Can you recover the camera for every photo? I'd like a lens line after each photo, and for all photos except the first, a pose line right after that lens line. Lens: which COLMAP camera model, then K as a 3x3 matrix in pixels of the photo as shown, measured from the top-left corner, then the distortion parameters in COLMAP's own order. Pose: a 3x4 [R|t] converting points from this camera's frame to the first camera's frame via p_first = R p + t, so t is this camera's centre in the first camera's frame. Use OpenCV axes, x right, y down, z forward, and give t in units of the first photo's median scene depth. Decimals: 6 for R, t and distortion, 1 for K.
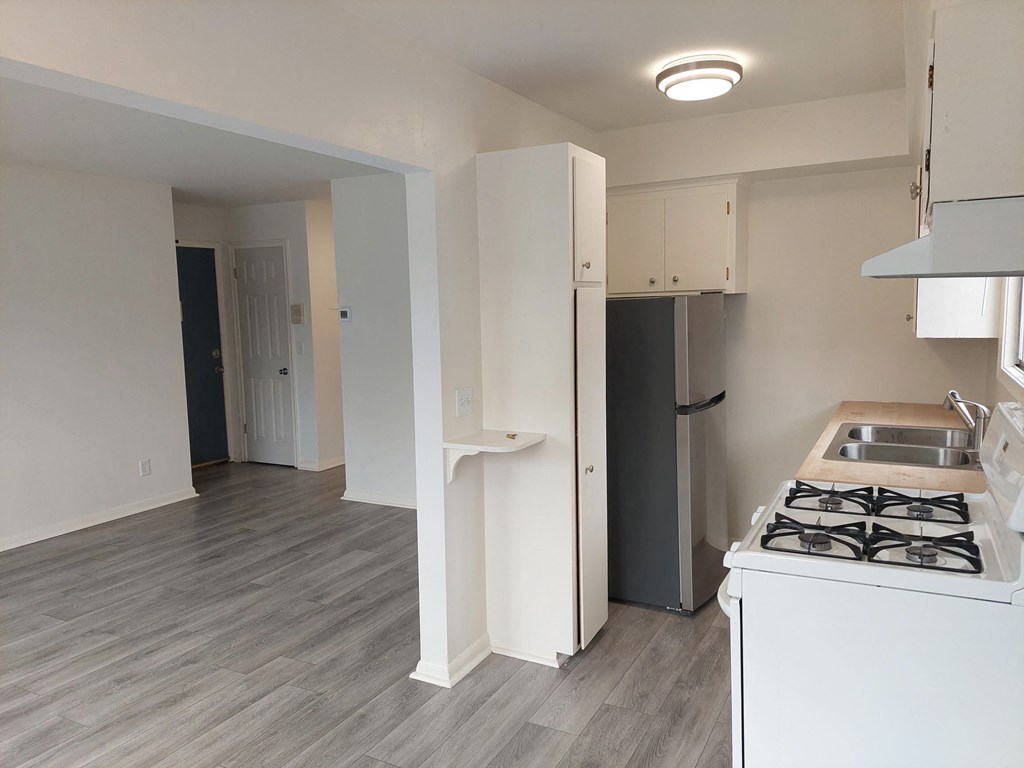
lens RADIAL K [[756.6, 0, 512.0], [0, 756.6, 384.0], [0, 0, 1]] dist [0.084971, -0.063513]
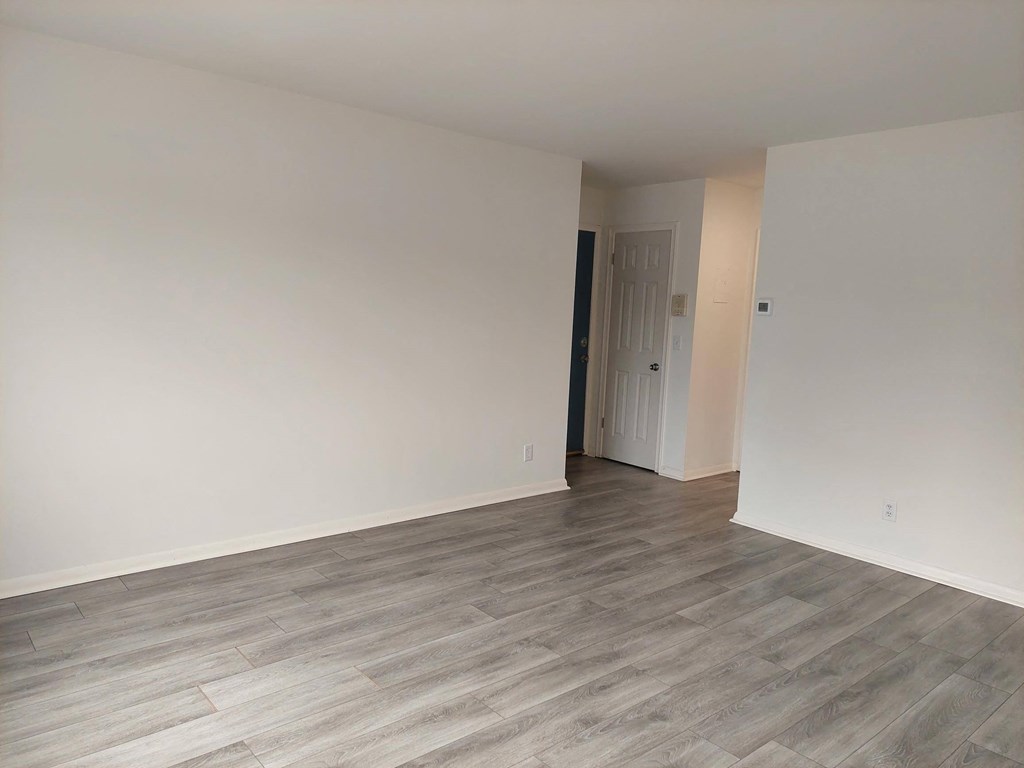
lens RADIAL K [[745.3, 0, 504.0], [0, 745.3, 387.9], [0, 0, 1]] dist [0.084359, -0.050382]
pose [[0.932958, 0.110022, -0.342759, -0.303989], [-0.109039, 0.993789, 0.022202, 0.016734], [0.343073, 0.016661, 0.939161, 0.177575]]
